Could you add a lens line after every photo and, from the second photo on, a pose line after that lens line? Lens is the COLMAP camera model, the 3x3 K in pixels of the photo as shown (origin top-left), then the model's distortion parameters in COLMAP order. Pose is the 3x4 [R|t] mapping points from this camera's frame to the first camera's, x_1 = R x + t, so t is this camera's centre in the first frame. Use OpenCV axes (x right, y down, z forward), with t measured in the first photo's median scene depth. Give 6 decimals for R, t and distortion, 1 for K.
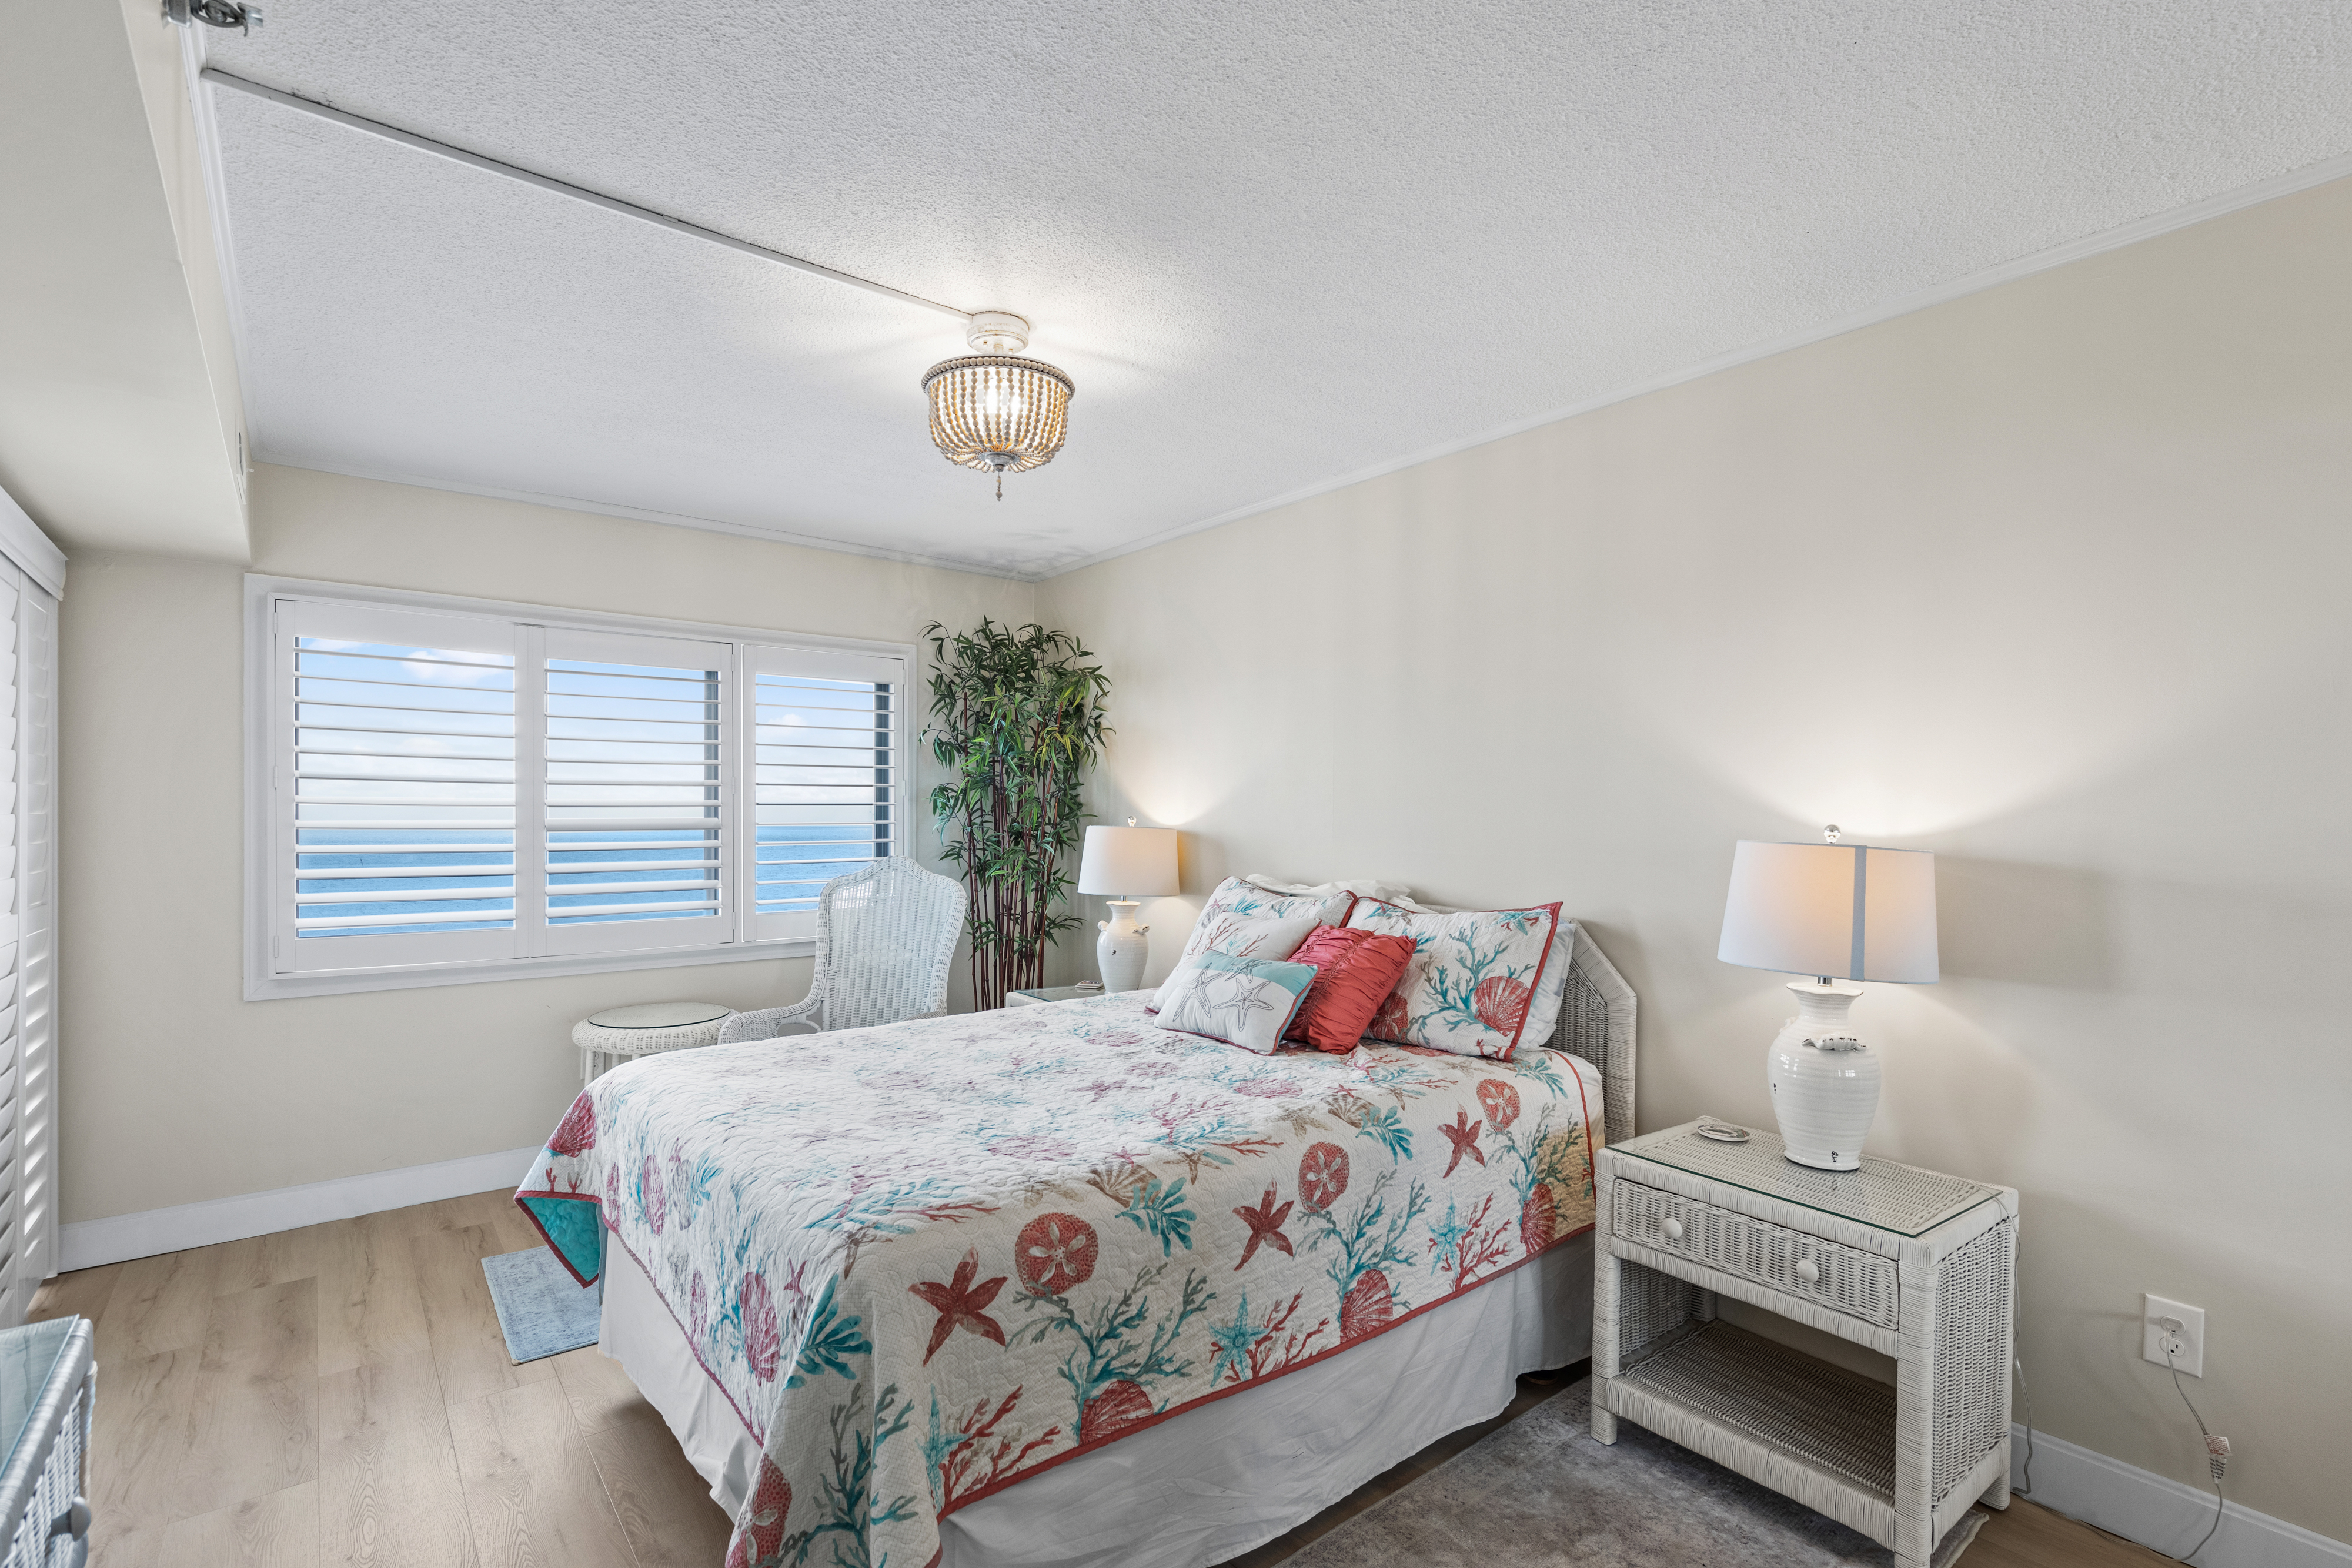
lens RADIAL K [[1080.3, 0, 1178.8], [0, 1080.3, 786.1], [0, 0, 1]] dist [0.007094, 0.000705]
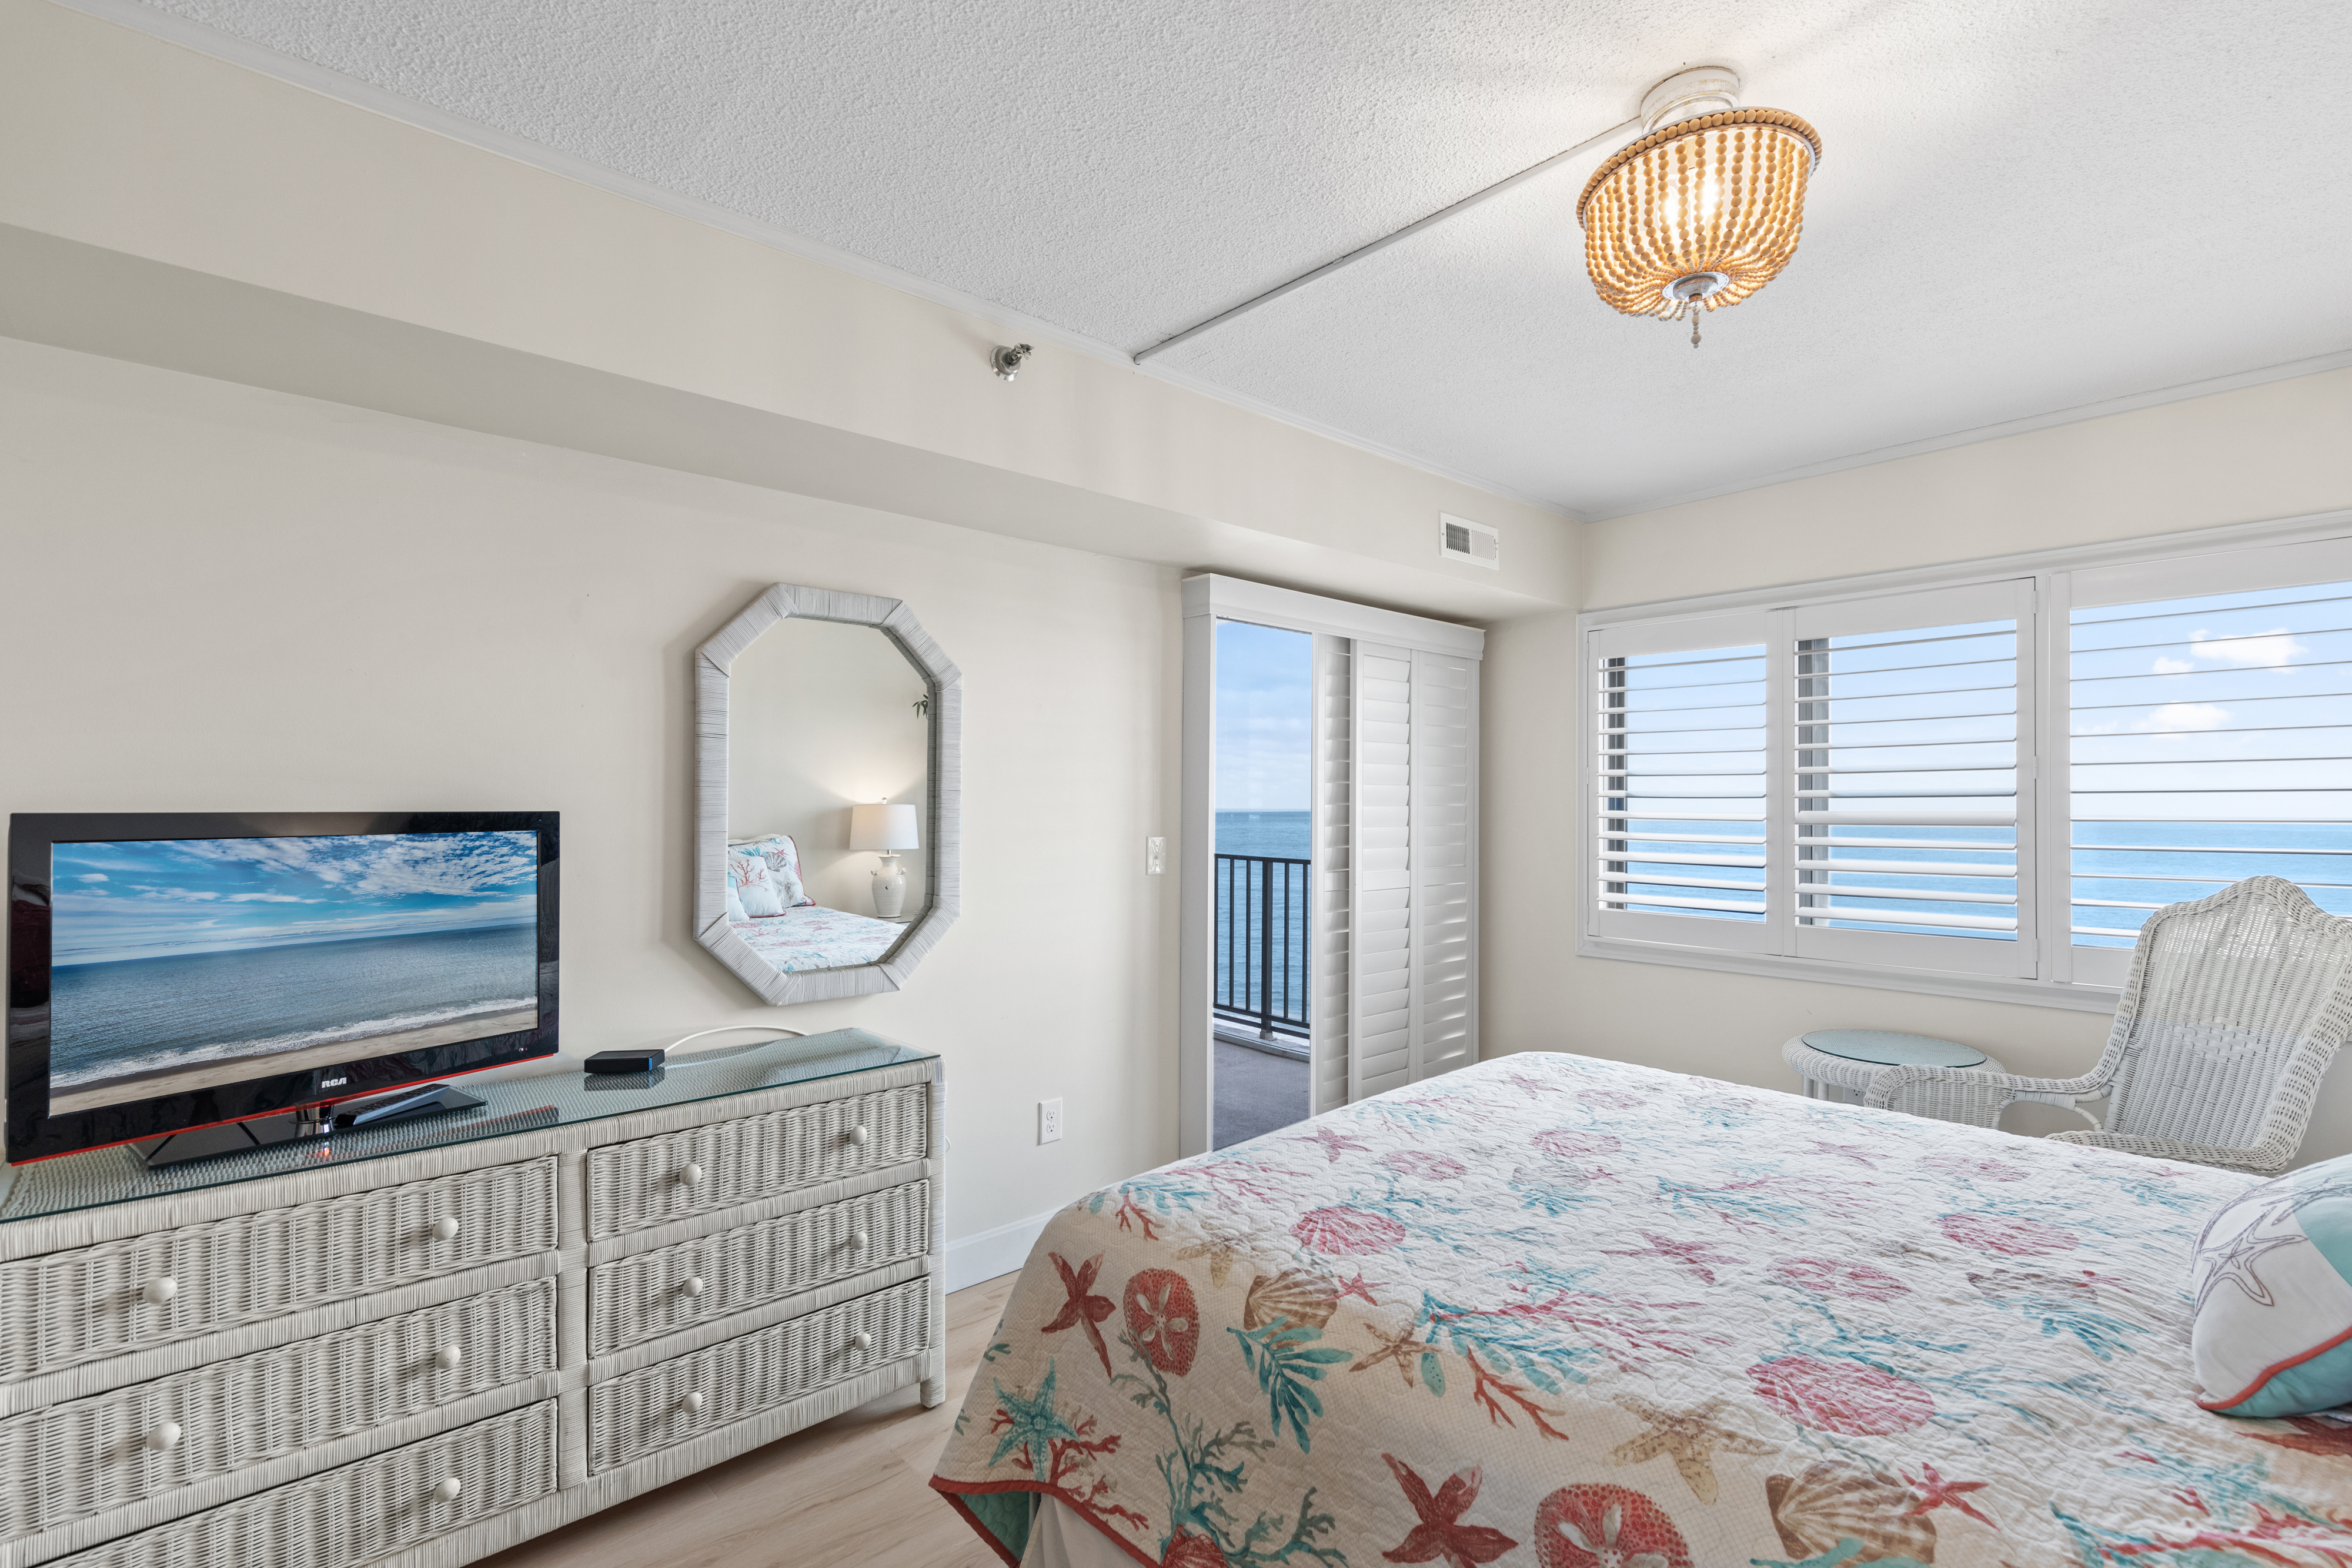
lens RADIAL K [[1080.3, 0, 1182.5], [0, 1080.3, 788.6], [0, 0, 1]] dist [0.007094, 0.000705]
pose [[0.070746, -0.017688, -0.997338, 0.524773], [0.025350, 0.999552, -0.015929, 0.021318], [0.997172, -0.024156, 0.071162, 0.685280]]
